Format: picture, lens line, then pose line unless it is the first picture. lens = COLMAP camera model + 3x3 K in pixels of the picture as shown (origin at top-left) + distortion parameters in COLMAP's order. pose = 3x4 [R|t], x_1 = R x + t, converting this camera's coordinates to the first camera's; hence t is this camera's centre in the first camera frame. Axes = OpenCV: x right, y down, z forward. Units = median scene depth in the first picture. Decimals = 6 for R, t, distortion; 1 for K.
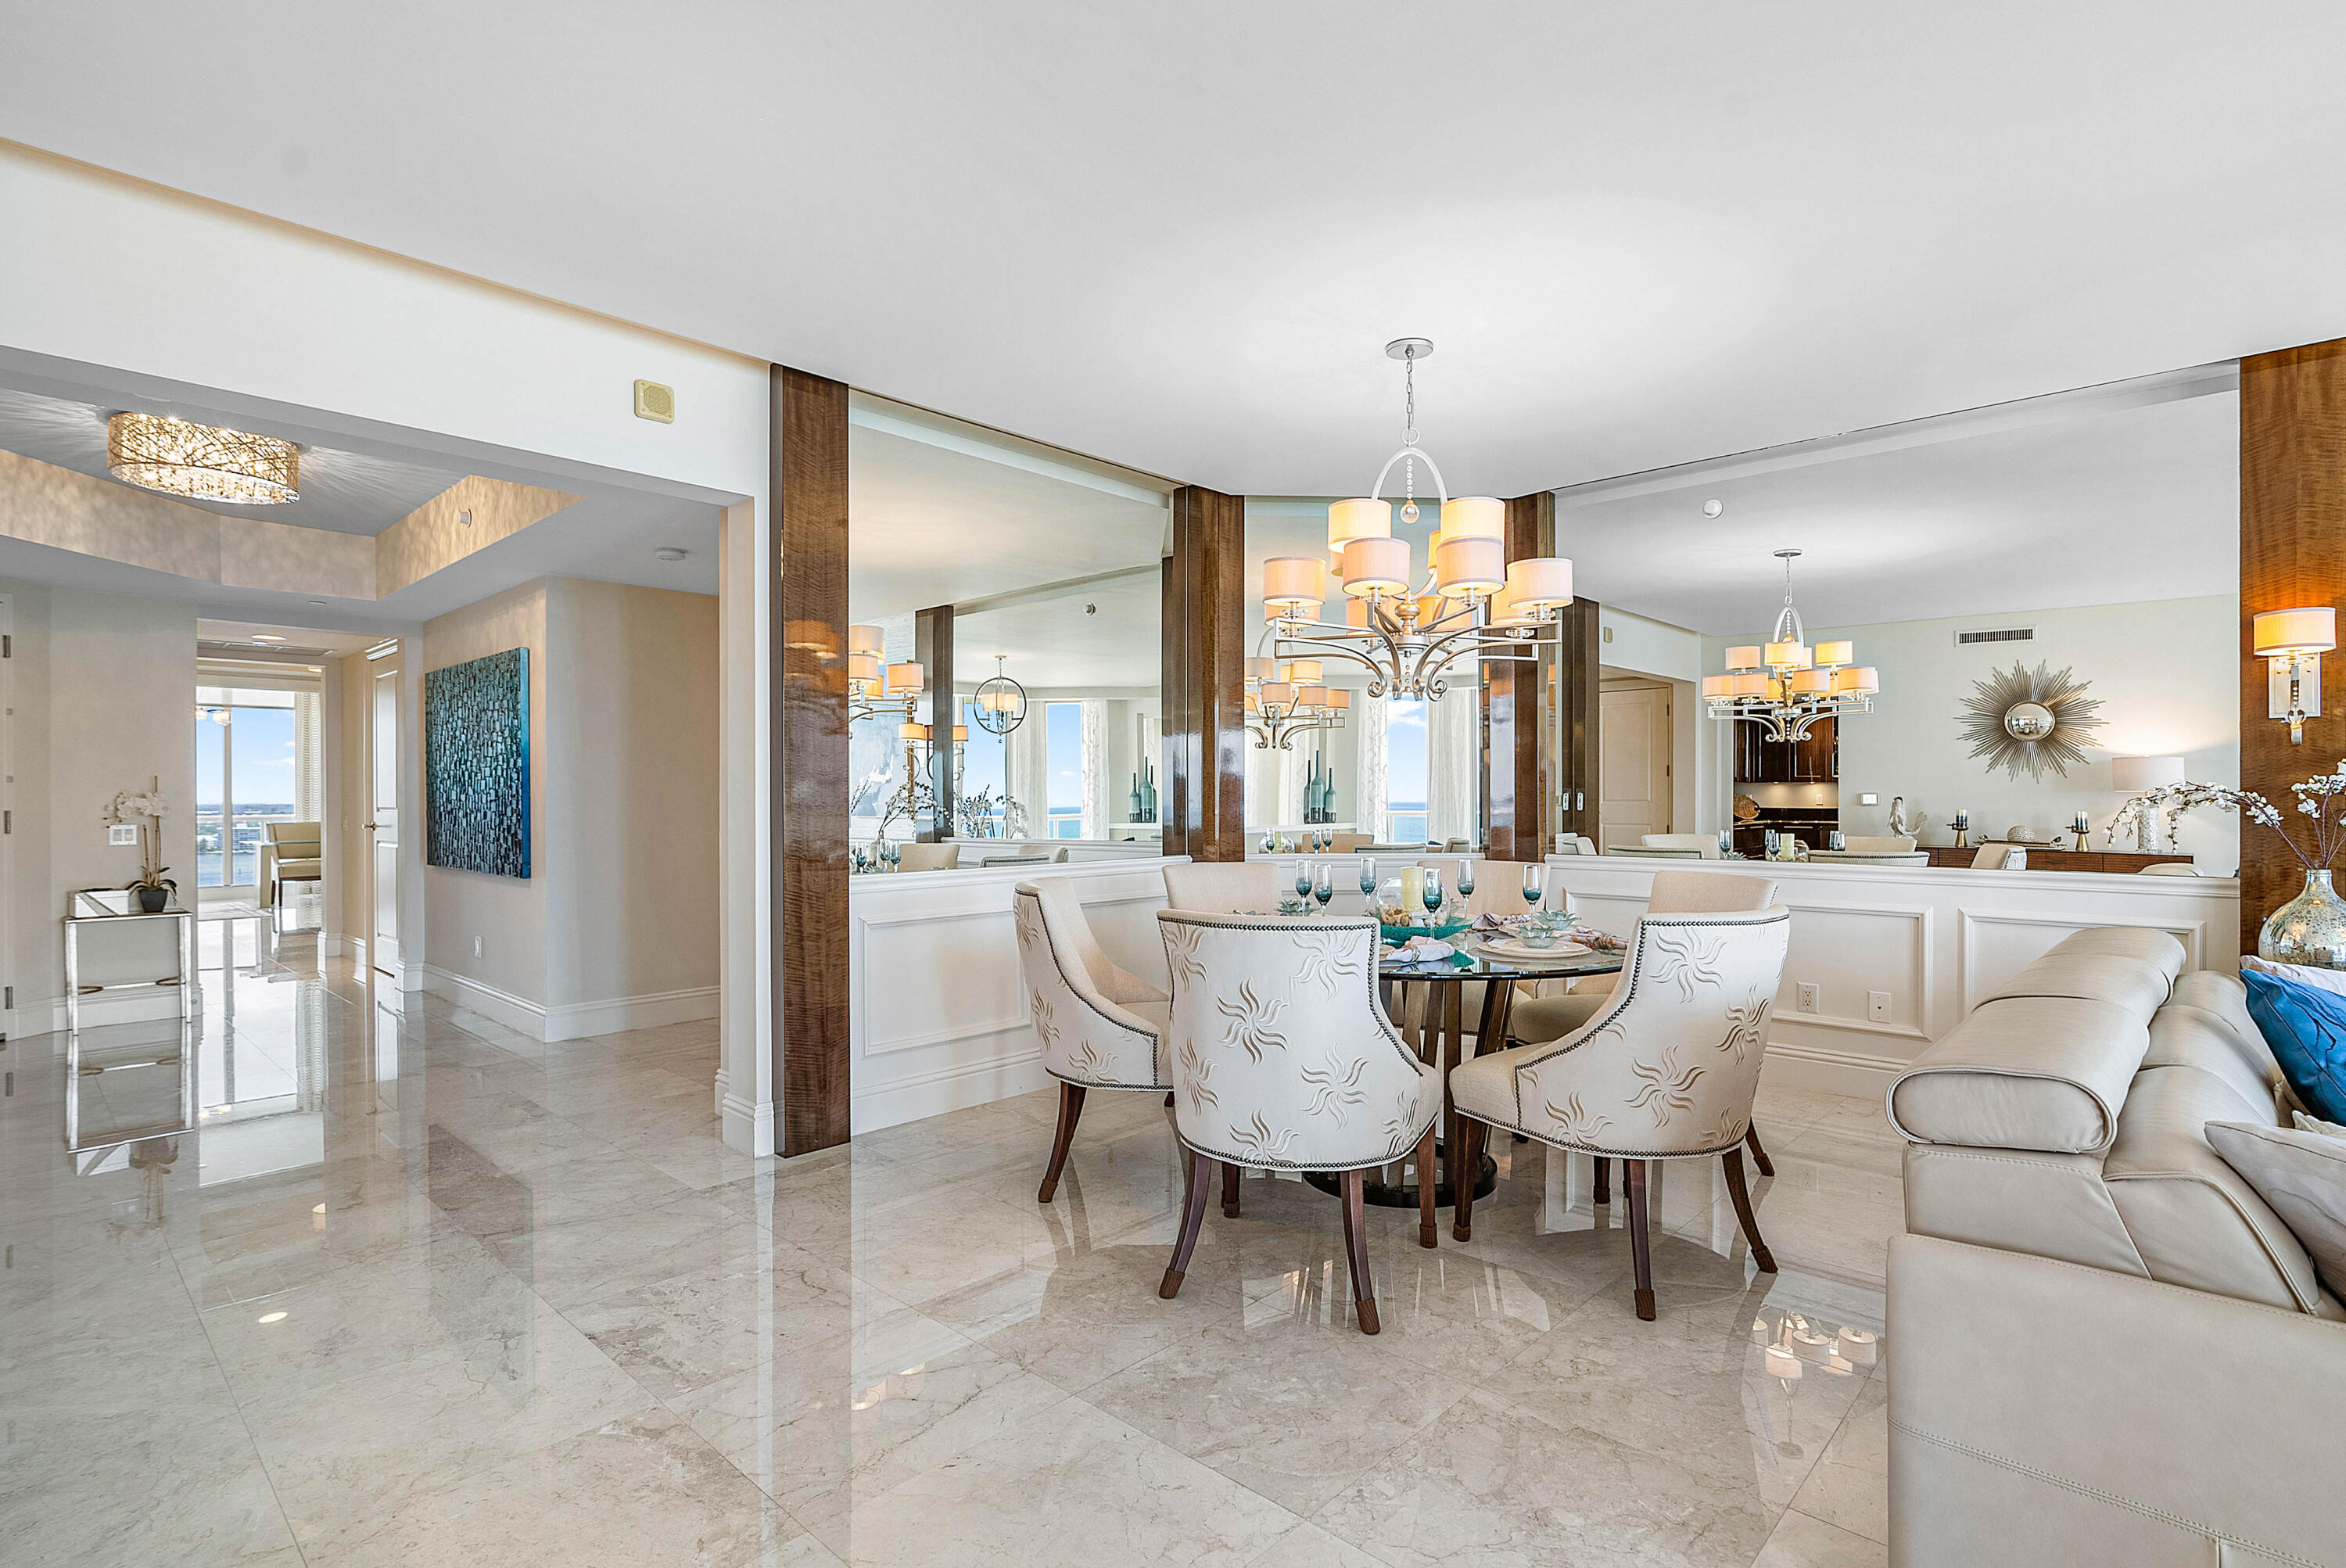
lens RADIAL K [[1163.5, 0, 1170.8], [0, 1163.5, 798.5], [0, 0, 1]] dist [-0.003547, -0.000630]
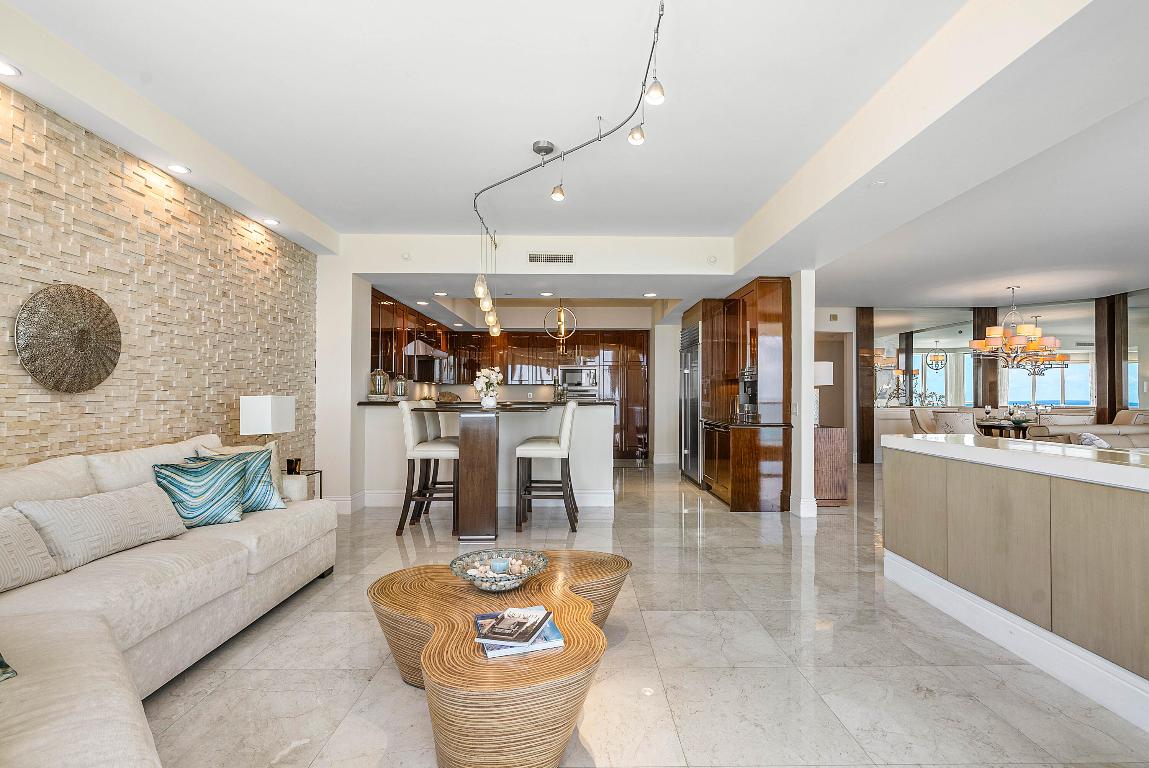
lens RADIAL K [[516.4, 0, 574.5], [0, 516.4, 384.0], [0, 0, 1]] dist [-0.001837, 0.000073]
pose [[0.693329, -0.008662, -0.720569, 0.241684], [-0.009577, 0.999729, -0.021232, 0.017281], [0.720558, 0.021622, 0.693058, -0.823446]]
